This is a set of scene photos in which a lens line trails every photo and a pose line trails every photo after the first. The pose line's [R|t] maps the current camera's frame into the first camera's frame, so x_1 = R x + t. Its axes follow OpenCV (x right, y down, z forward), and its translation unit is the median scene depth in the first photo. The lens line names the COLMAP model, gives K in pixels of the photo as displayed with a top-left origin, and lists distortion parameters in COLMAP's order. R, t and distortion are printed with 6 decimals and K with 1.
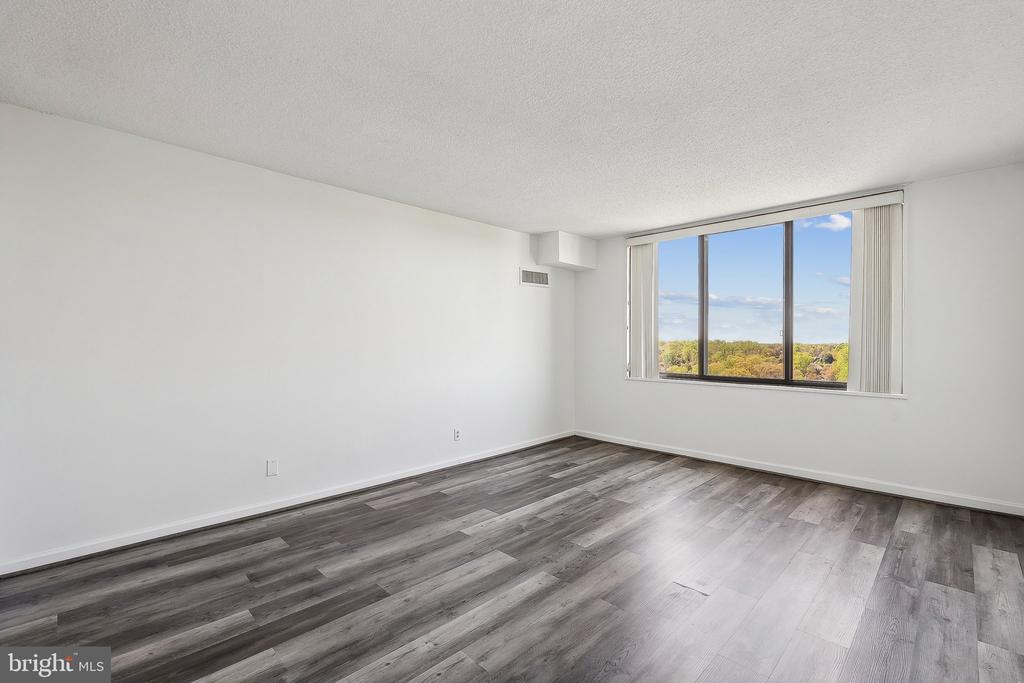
lens RADIAL K [[451.3, 0, 509.2], [0, 451.3, 351.4], [0, 0, 1]] dist [-0.005832, -0.000517]
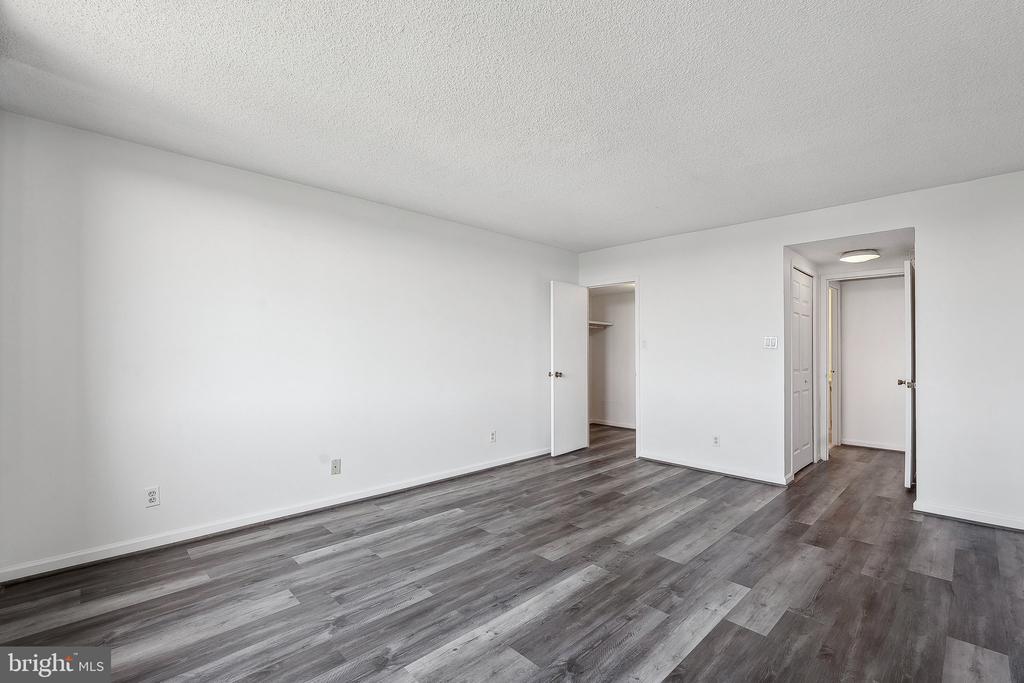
lens RADIAL K [[451.3, 0, 508.4], [0, 451.3, 345.0], [0, 0, 1]] dist [-0.005832, -0.000517]
pose [[-0.999794, -0.002379, 0.020154, 0.254930], [-0.002199, 0.999958, 0.008951, -0.034225], [-0.020174, 0.008905, -0.999757, 1.507440]]
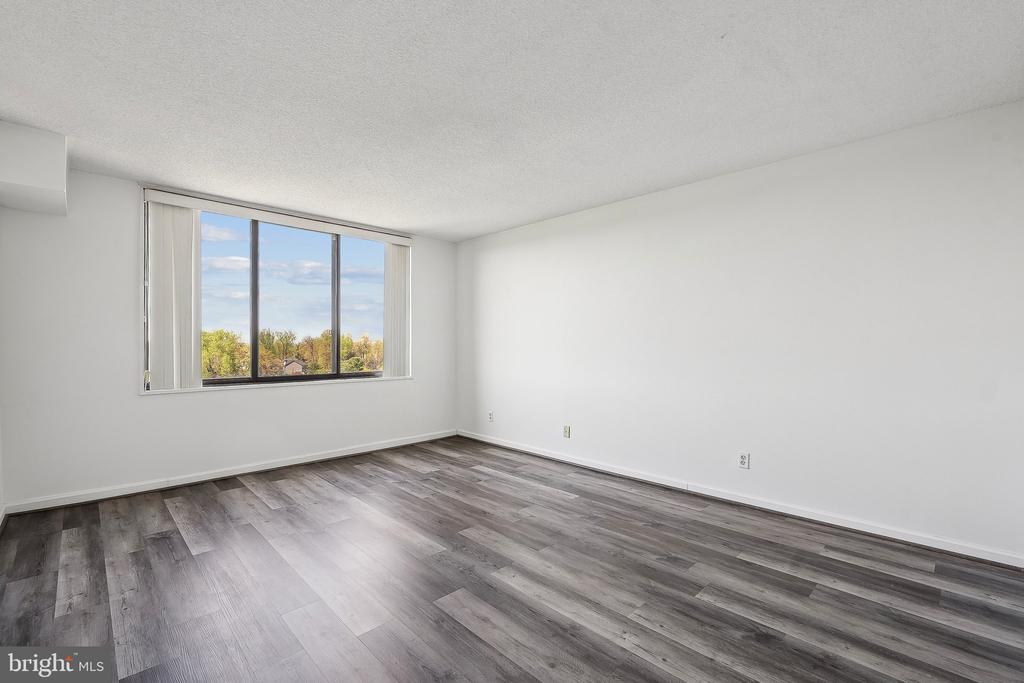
lens RADIAL K [[451.3, 0, 517.0], [0, 451.3, 350.4], [0, 0, 1]] dist [-0.005832, -0.000517]
pose [[0.005066, -0.020944, 0.999768, -0.614942], [0.020402, 0.999575, 0.020837, -0.011722], [-0.999779, 0.020291, 0.005491, 0.638122]]
